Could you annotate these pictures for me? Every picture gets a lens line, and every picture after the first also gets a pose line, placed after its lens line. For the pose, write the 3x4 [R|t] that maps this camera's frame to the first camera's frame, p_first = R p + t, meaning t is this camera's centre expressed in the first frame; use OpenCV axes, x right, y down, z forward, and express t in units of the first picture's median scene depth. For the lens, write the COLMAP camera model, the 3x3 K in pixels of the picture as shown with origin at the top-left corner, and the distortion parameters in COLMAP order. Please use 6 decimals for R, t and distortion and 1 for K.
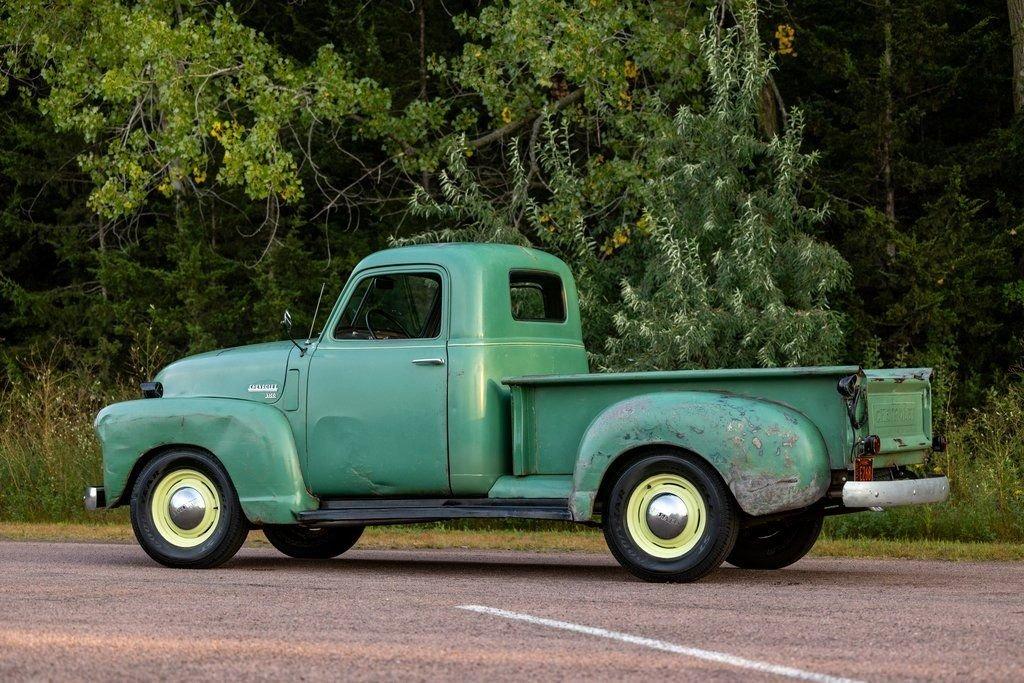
lens RADIAL K [[2630.4, 0, 512.0], [0, 2630.4, 341.5], [0, 0, 1]] dist [0.015685, -0.143303]
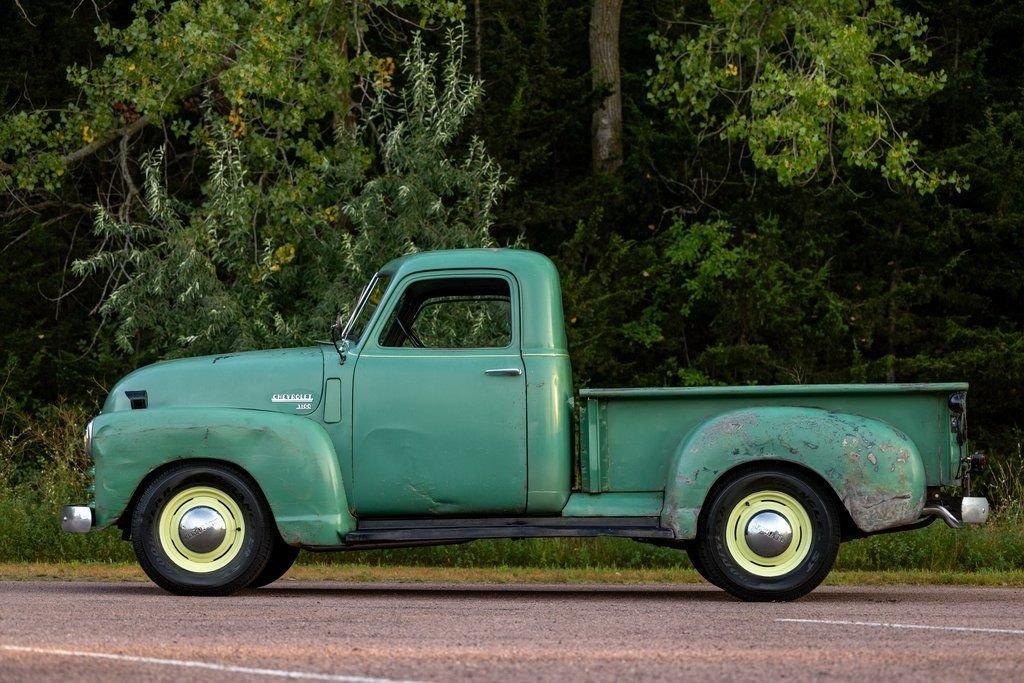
lens RADIAL K [[2630.4, 0, 512.0], [0, 2630.4, 341.5], [0, 0, 1]] dist [0.015685, -0.143303]
pose [[0.924509, 0.028925, 0.380060, -0.384395], [-0.018026, 0.999319, -0.032206, 0.026861], [-0.380733, 0.022923, 0.924401, 0.123772]]
